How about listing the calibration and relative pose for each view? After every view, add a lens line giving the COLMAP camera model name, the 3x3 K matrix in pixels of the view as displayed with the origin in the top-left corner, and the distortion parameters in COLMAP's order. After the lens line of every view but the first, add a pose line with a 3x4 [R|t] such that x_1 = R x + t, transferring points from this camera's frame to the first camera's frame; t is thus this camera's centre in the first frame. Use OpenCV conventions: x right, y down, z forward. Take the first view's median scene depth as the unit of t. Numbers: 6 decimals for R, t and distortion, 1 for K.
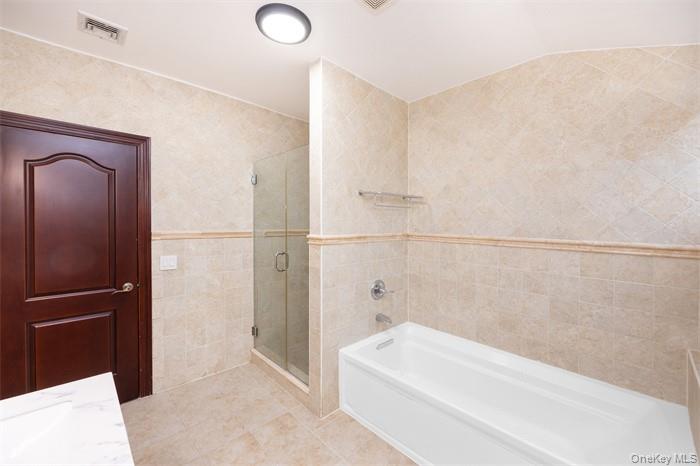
lens RADIAL K [[289.4, 0, 352.9], [0, 289.4, 224.7], [0, 0, 1]] dist [-0.000870, -0.000069]
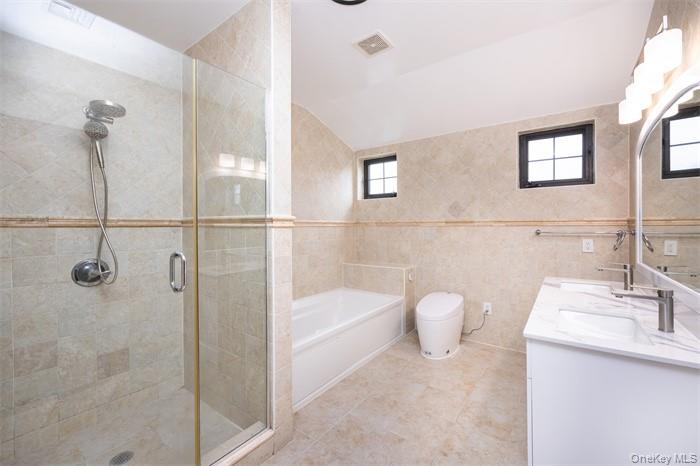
lens RADIAL K [[289.4, 0, 352.9], [0, 289.4, 224.7], [0, 0, 1]] dist [-0.000870, -0.000069]
pose [[-0.167732, -0.002587, 0.985829, -1.048841], [0.012351, 0.999913, 0.004726, 0.071947], [-0.985755, 0.012969, -0.167685, 1.068666]]
